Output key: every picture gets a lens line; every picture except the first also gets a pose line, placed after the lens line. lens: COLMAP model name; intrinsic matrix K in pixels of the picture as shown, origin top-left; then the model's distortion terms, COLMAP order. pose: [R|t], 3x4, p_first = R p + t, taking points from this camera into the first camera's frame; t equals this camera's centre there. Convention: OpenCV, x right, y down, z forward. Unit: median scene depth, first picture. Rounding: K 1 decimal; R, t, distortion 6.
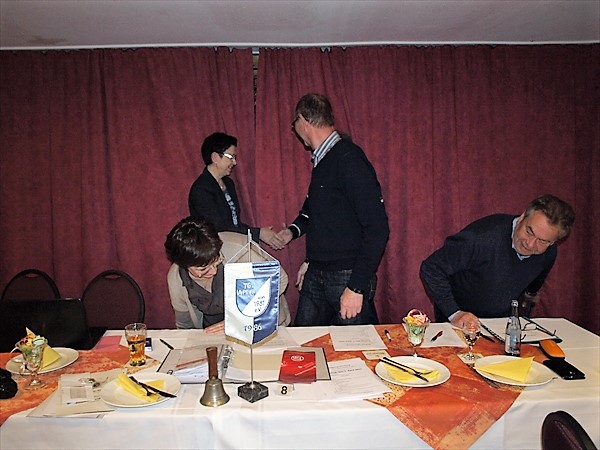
lens RADIAL K [[469.1, 0, 300.0], [0, 469.1, 225.0], [0, 0, 1]] dist [-0.083052, 0.003620]
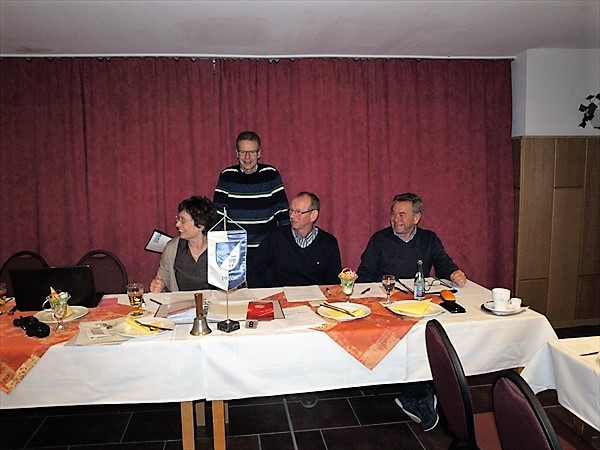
lens RADIAL K [[469.1, 0, 300.0], [0, 469.1, 225.0], [0, 0, 1]] dist [-0.083052, 0.003620]
pose [[0.995085, -0.013695, 0.098070, -0.018052], [0.012125, 0.999789, 0.016589, 0.032635], [-0.098277, -0.015318, 0.995041, -0.327719]]
